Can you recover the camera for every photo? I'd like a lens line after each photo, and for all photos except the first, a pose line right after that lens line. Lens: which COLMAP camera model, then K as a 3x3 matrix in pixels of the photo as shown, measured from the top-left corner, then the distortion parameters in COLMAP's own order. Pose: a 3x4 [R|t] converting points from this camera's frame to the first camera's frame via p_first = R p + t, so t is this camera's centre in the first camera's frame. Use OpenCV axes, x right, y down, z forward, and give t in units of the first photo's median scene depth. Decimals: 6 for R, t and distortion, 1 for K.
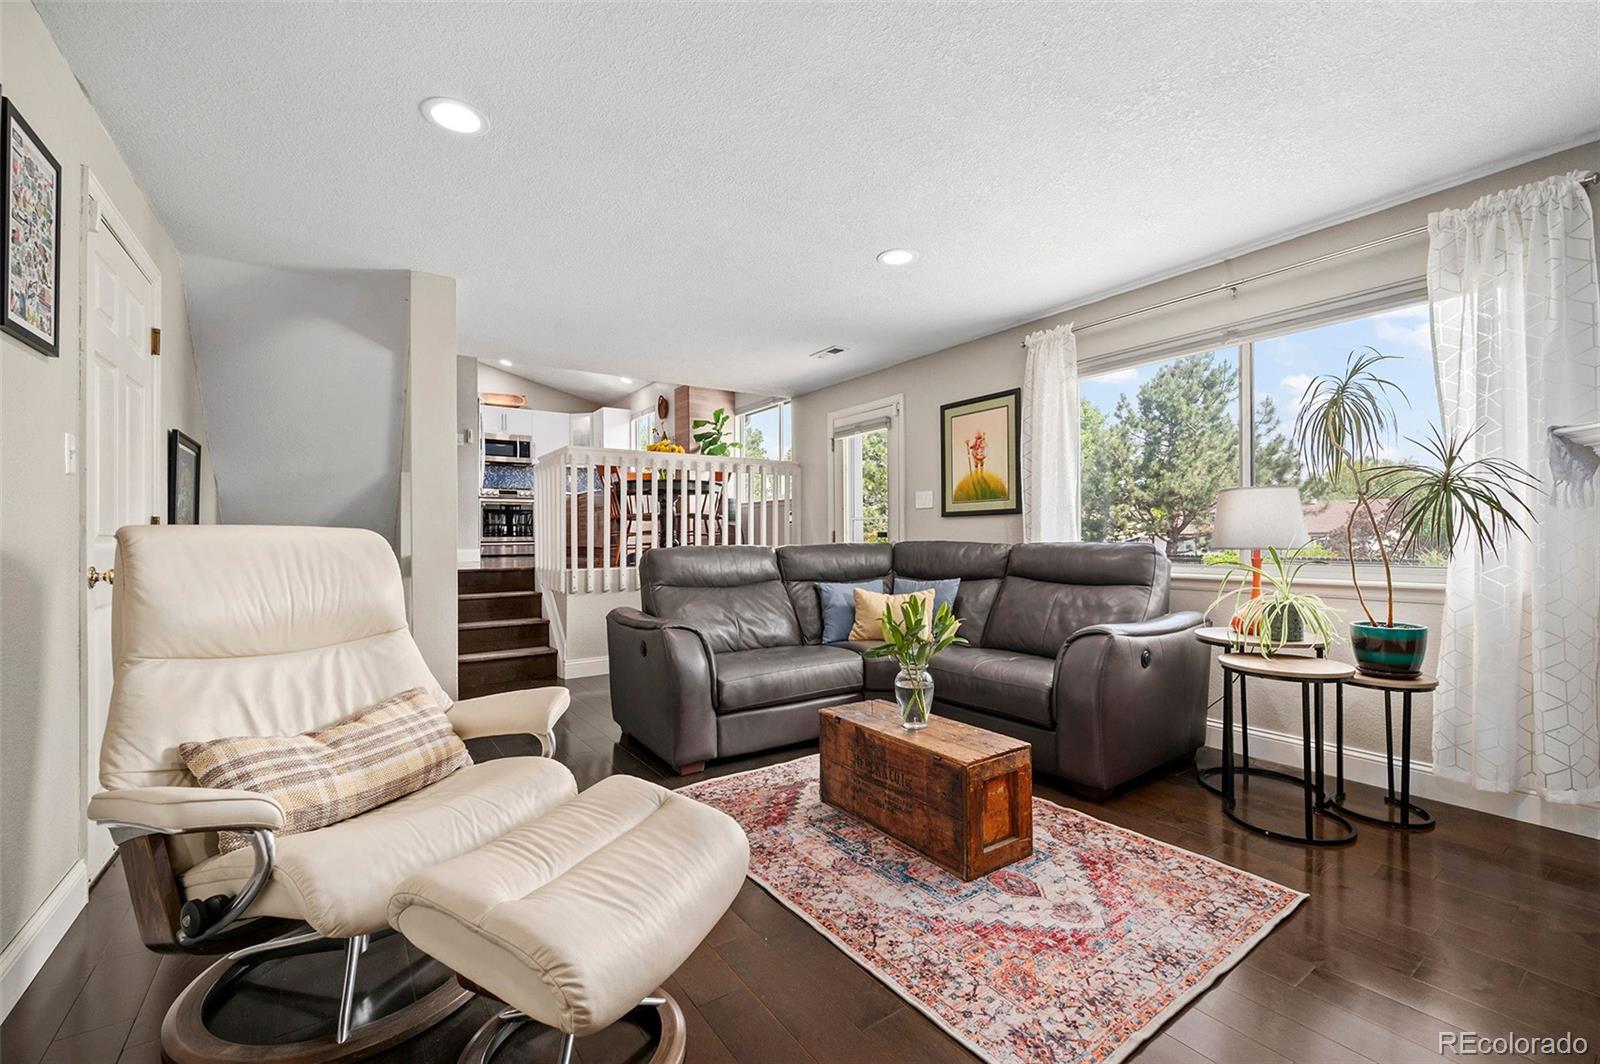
lens RADIAL K [[661.9, 0, 800.0], [0, 661.9, 532.0], [0, 0, 1]] dist [-0.000088, -0.000006]
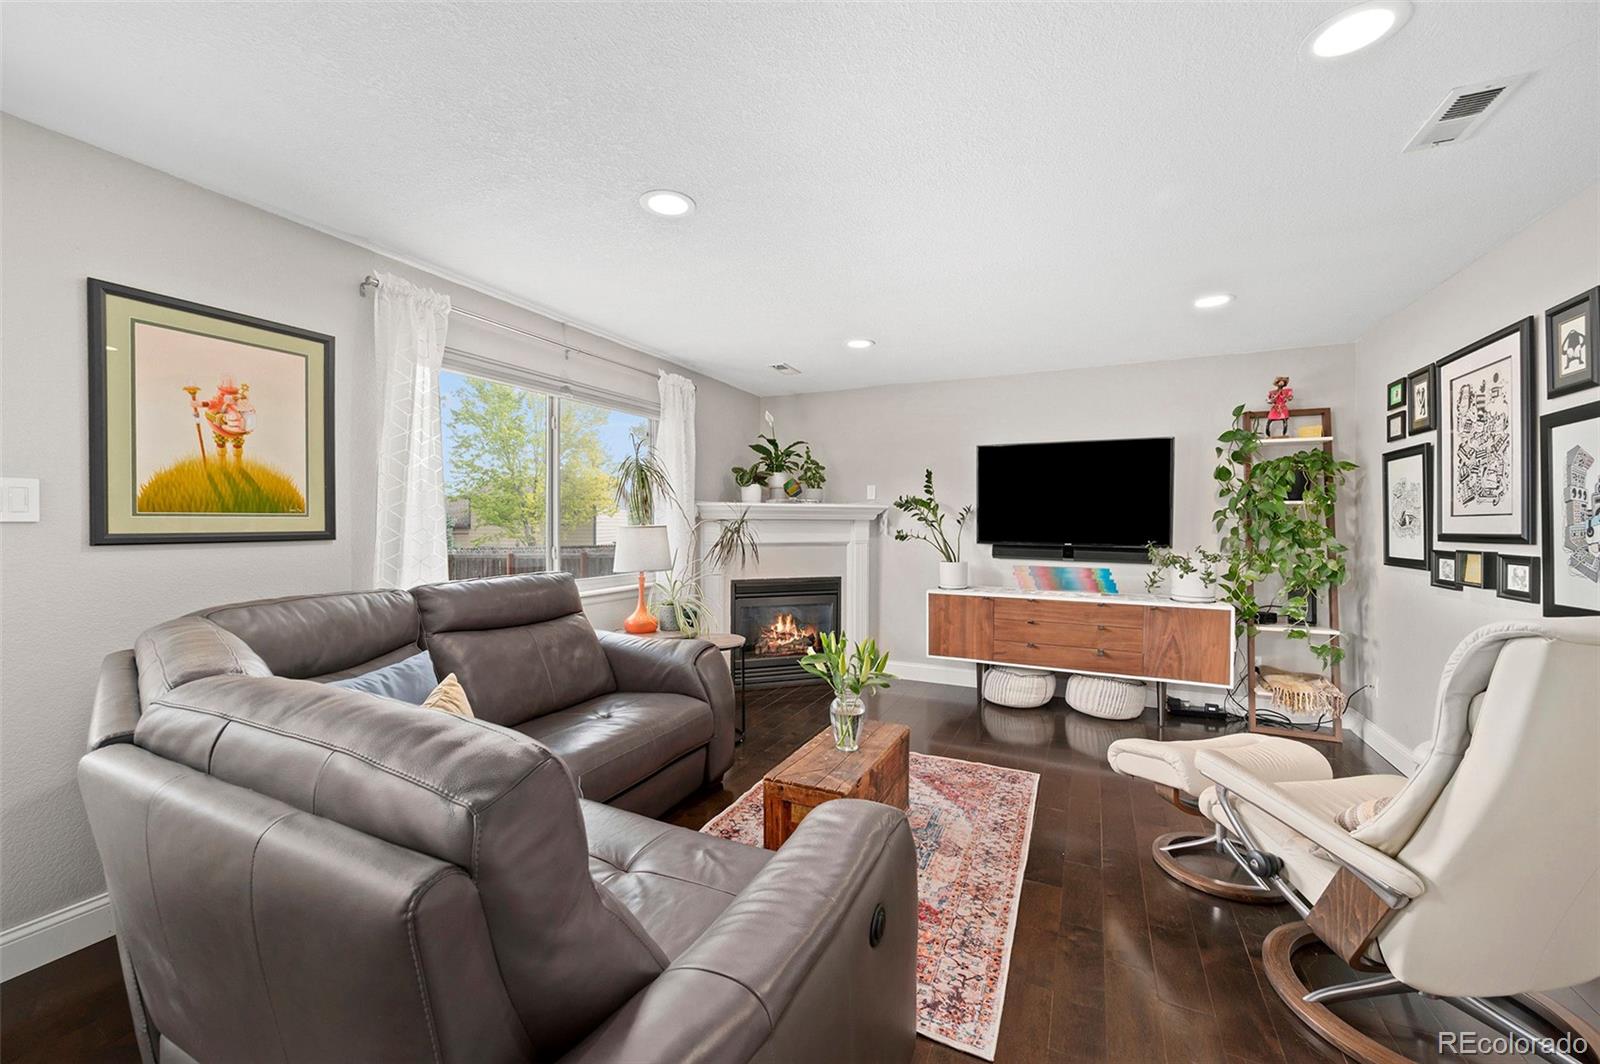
lens RADIAL K [[633.4, 0, 800.0], [0, 633.4, 532.0], [0, 0, 1]] dist [-0.000548, -0.000054]
pose [[-0.506757, 0.002164, 0.862086, -0.378385], [0.000467, 0.999997, -0.002236, -0.032341], [-0.862089, -0.000731, -0.506757, 0.875756]]
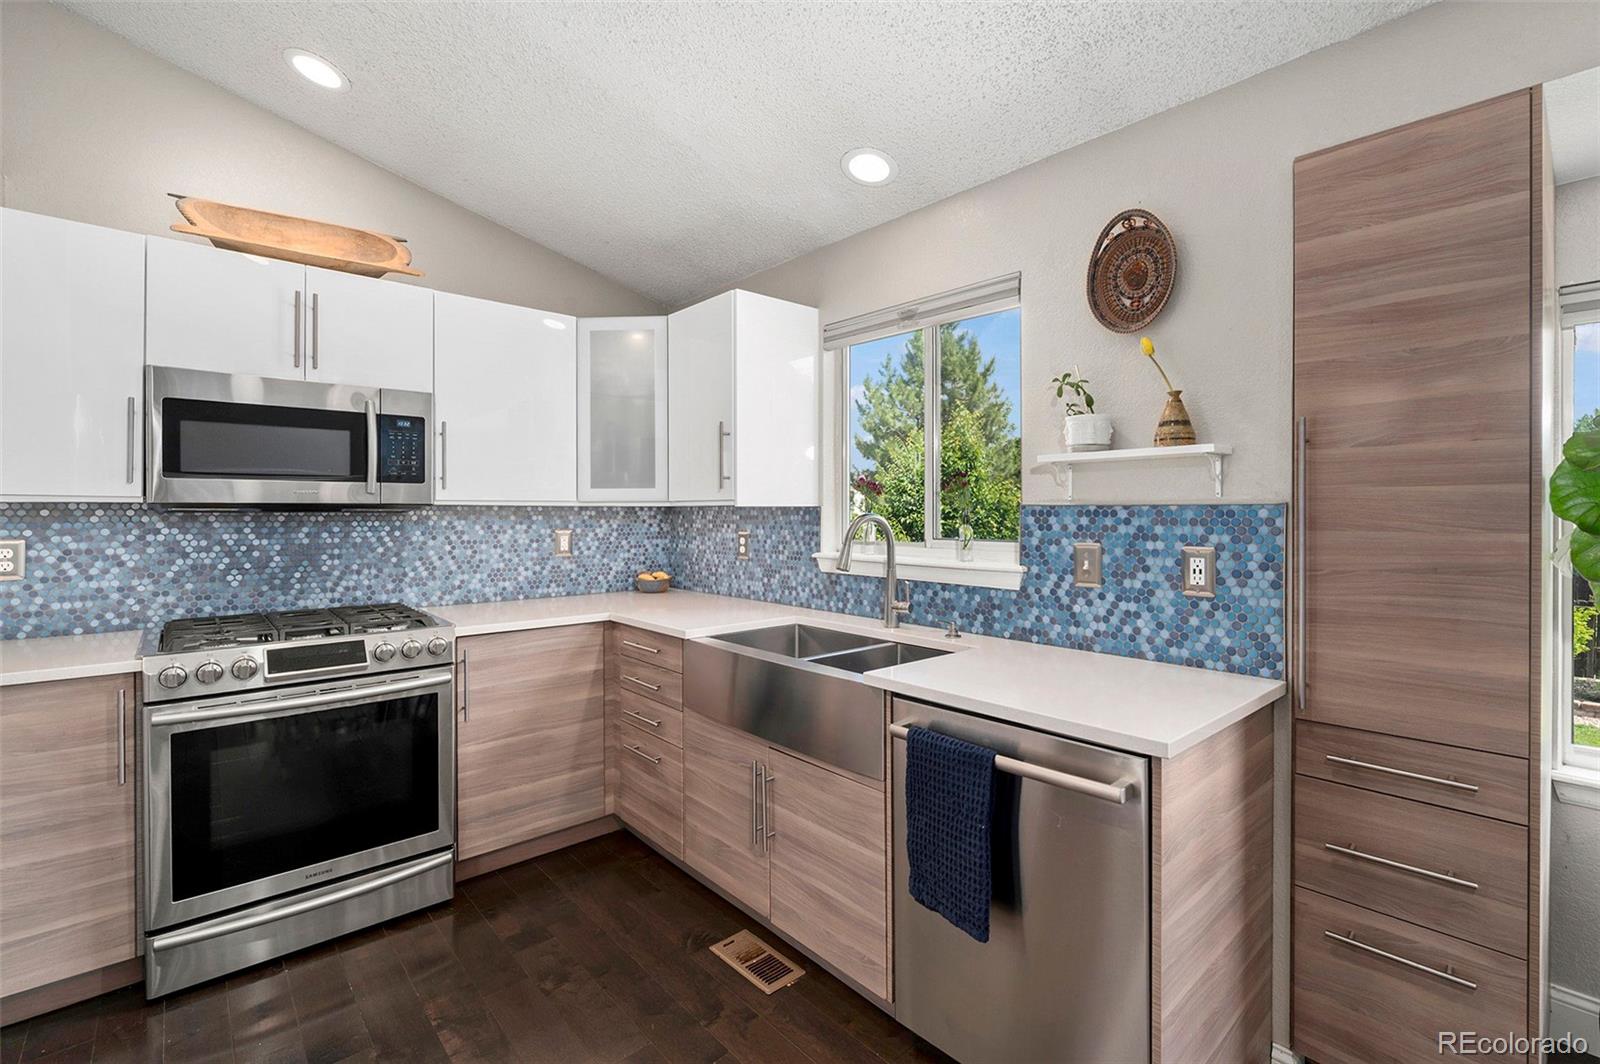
lens RADIAL K [[701.9, 0, 830.8], [0, 701.9, 508.9], [0, 0, 1]] dist [-0.011610, 0.000116]
pose [[0.987342, 0.006709, 0.158461, -0.644456], [-0.006233, 0.999974, -0.003502, -0.220049], [-0.158481, 0.002470, 0.987359, 1.546126]]
